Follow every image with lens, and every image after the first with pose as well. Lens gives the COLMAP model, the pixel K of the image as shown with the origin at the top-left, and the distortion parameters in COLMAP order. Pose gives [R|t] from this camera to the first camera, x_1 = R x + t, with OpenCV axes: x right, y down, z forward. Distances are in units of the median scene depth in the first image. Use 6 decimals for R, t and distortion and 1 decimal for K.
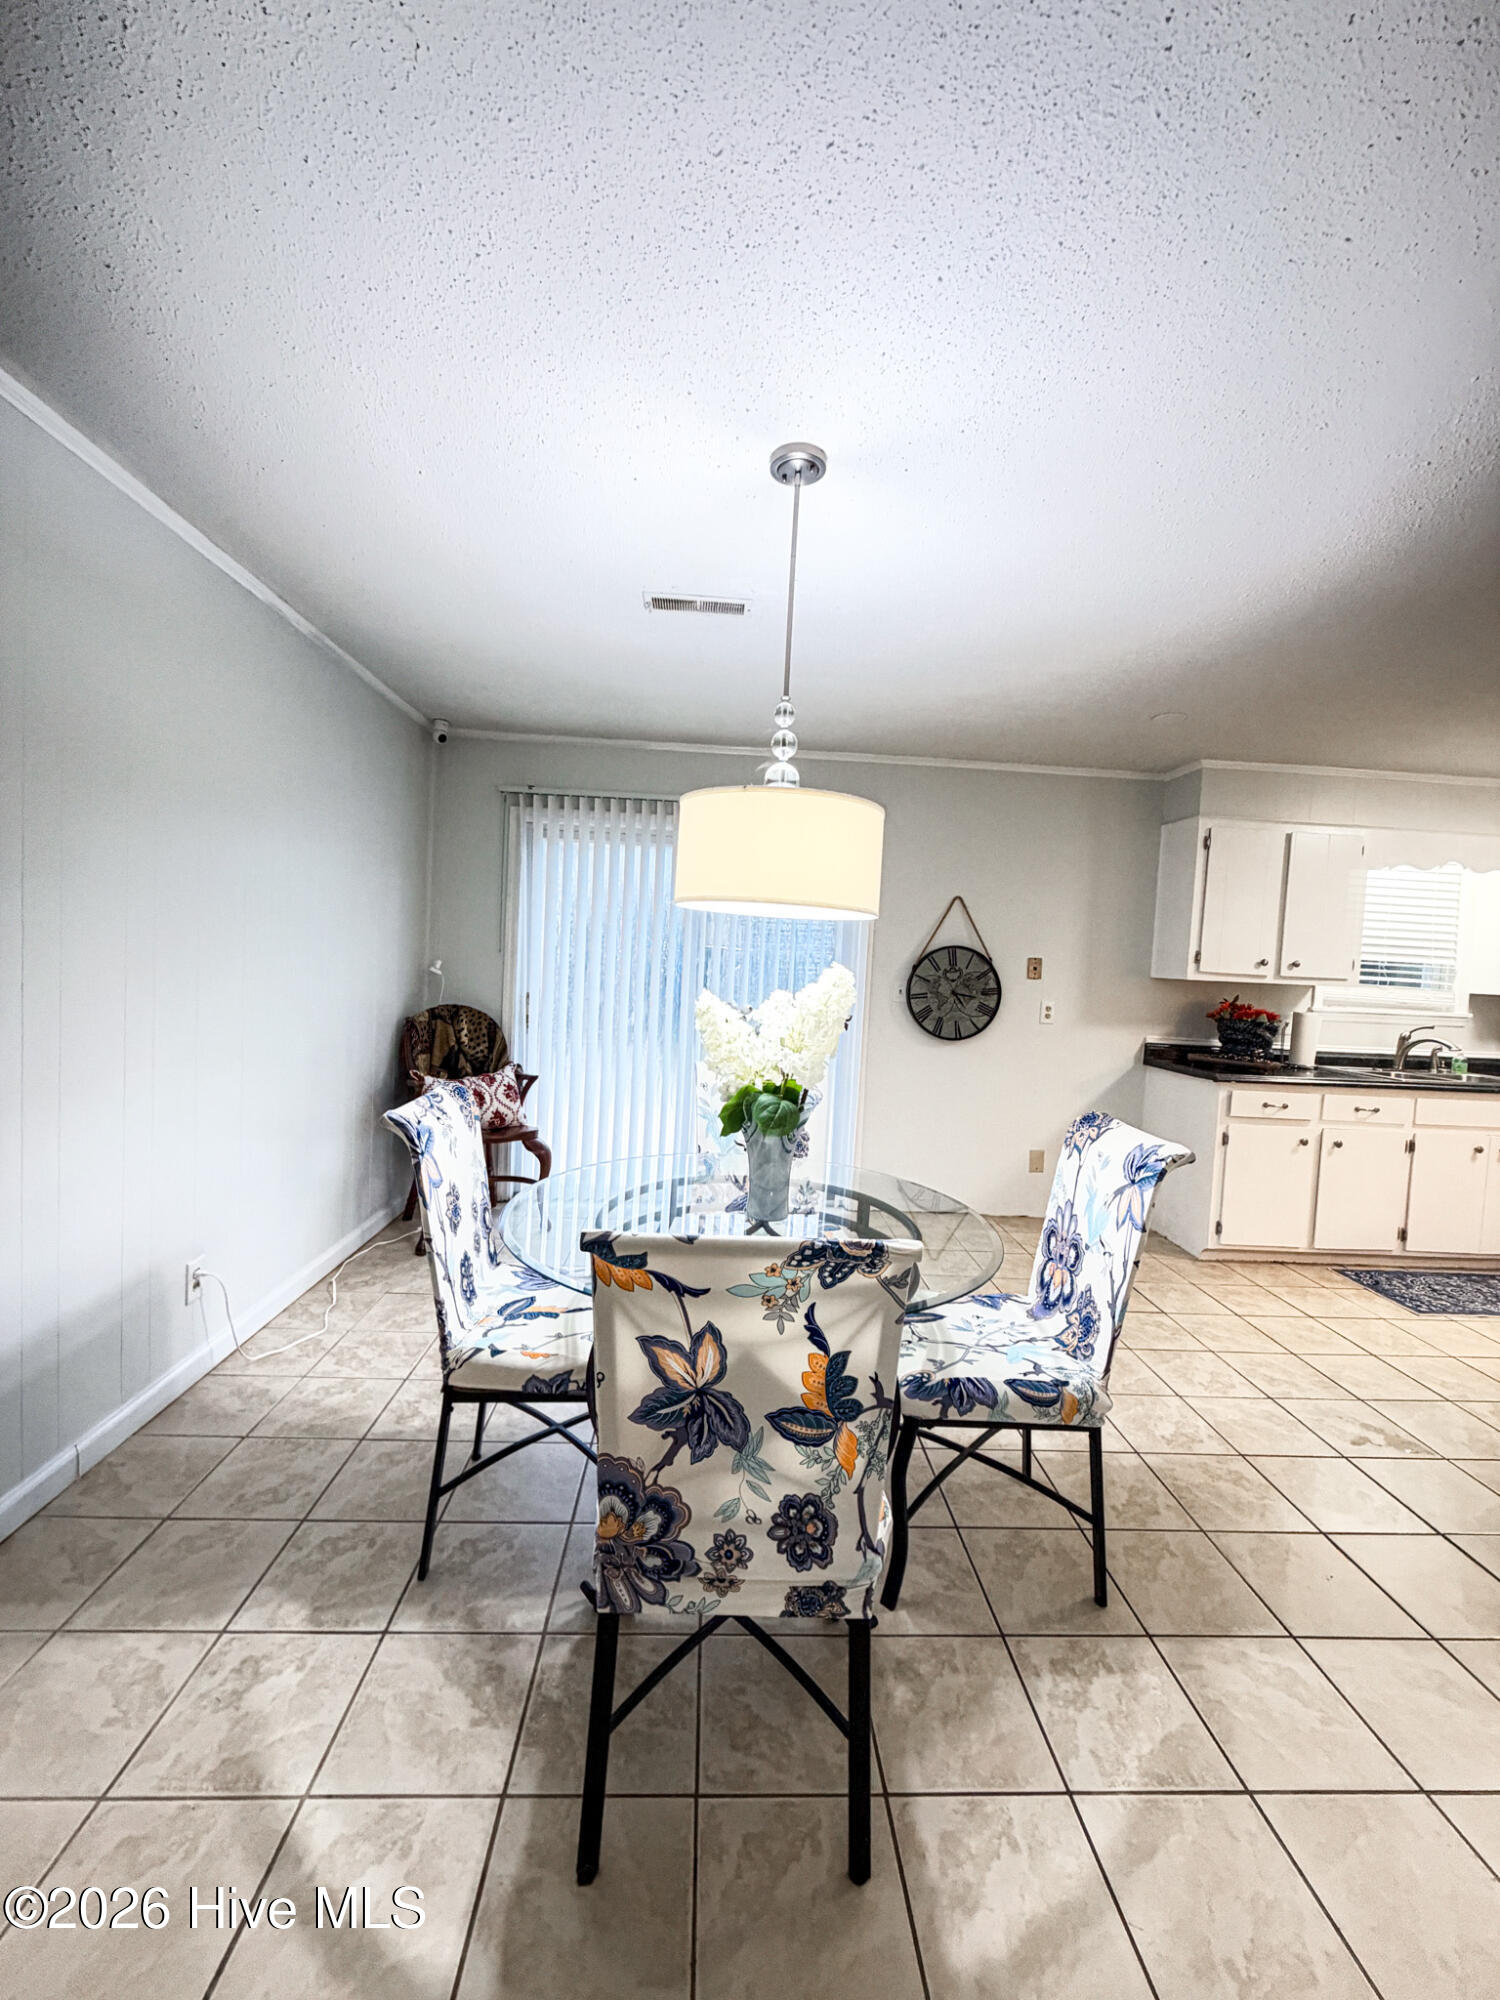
lens RADIAL K [[799.4, 0, 753.3], [0, 799.4, 996.4], [0, 0, 1]] dist [-0.000343, 0.000227]
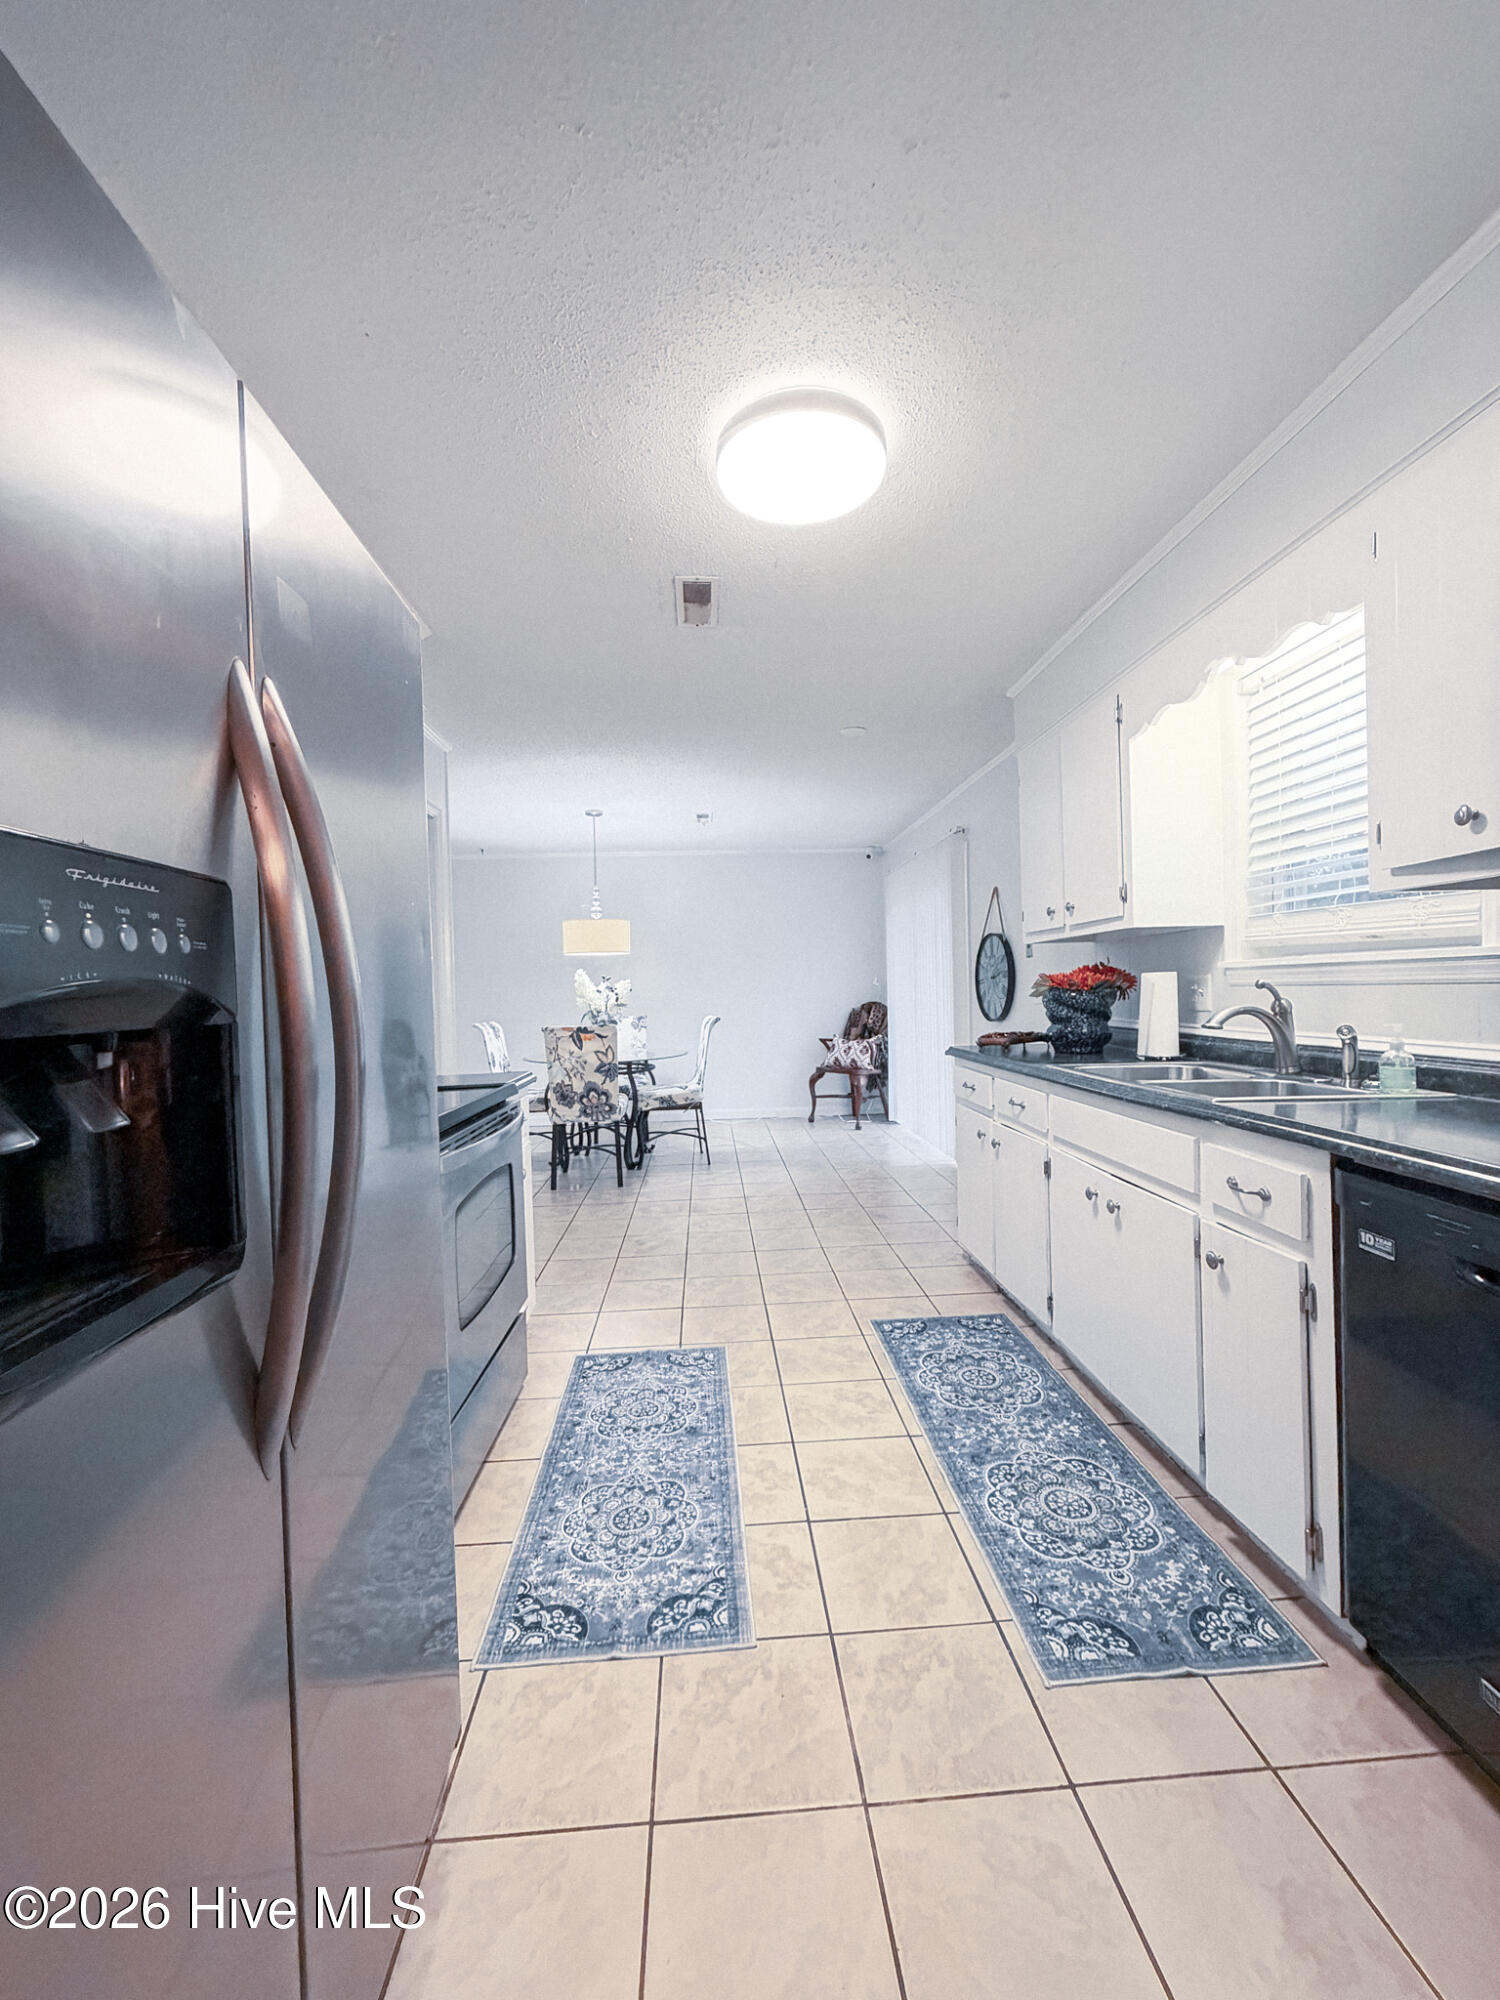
lens RADIAL K [[799.4, 0, 749.6], [0, 799.4, 996.9], [0, 0, 1]] dist [-0.000343, 0.000227]
pose [[0.002702, -0.039911, -0.999200, 2.310975], [-0.020957, 0.998982, -0.039959, 0.124803], [0.999777, 0.021048, 0.001863, 1.178847]]
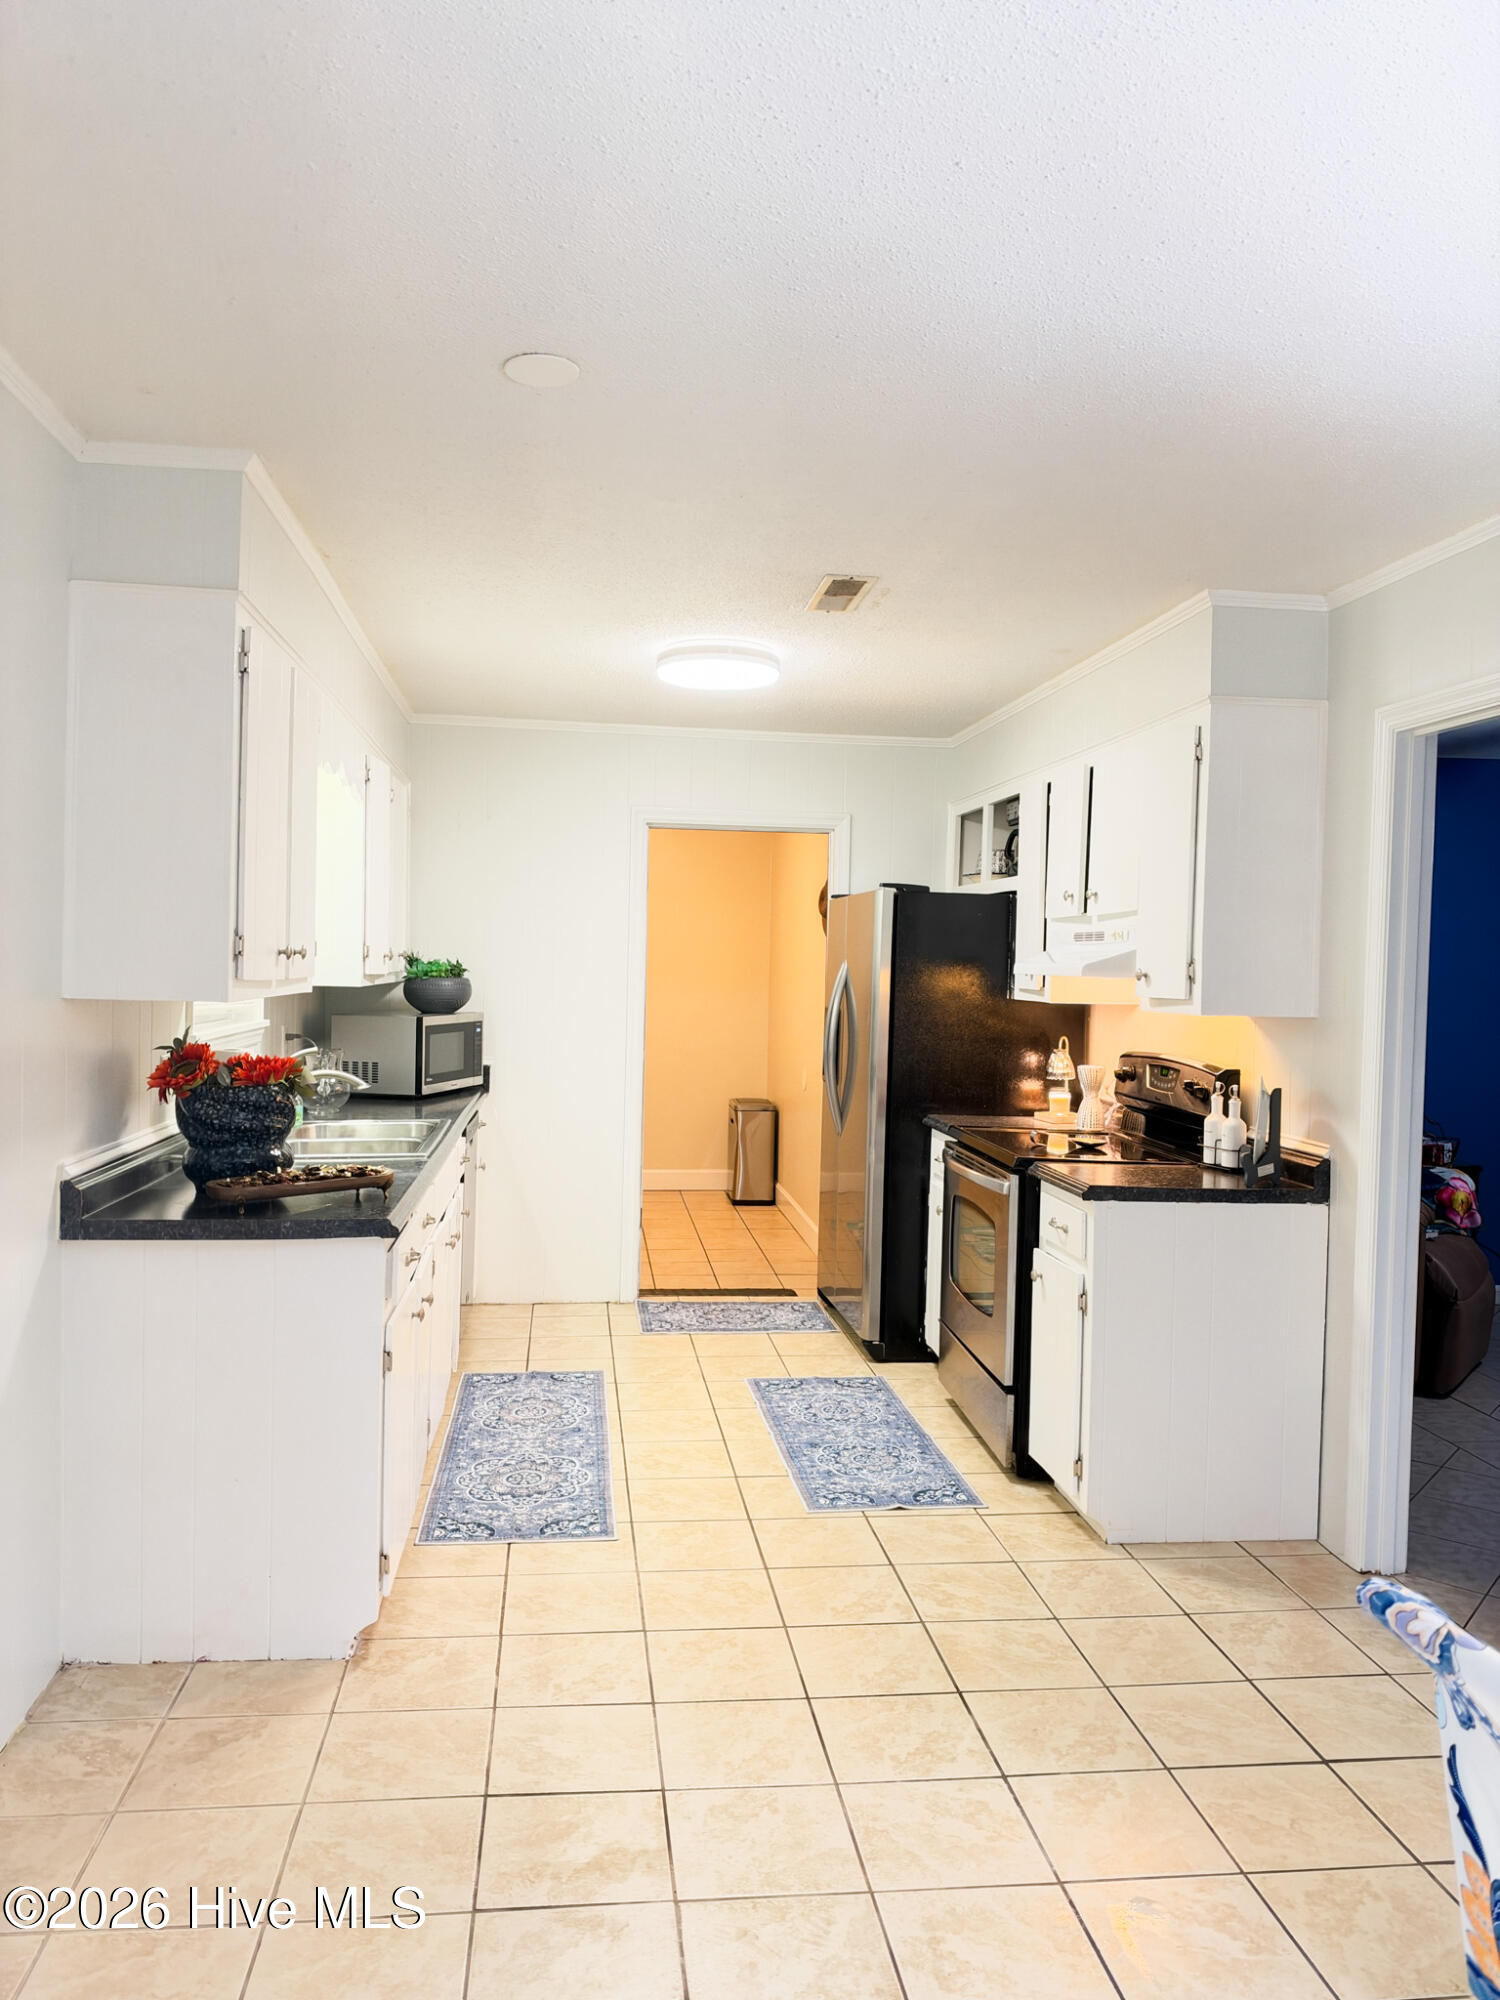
lens RADIAL K [[1447.0, 0, 750.7], [0, 1447.0, 994.7], [0, 0, 1]] dist [0.041142, -0.074919]
pose [[-0.070953, -0.070411, 0.994991, -0.322068], [0.019955, 0.997206, 0.071991, -0.119003], [-0.997280, 0.024963, -0.069350, 1.315319]]
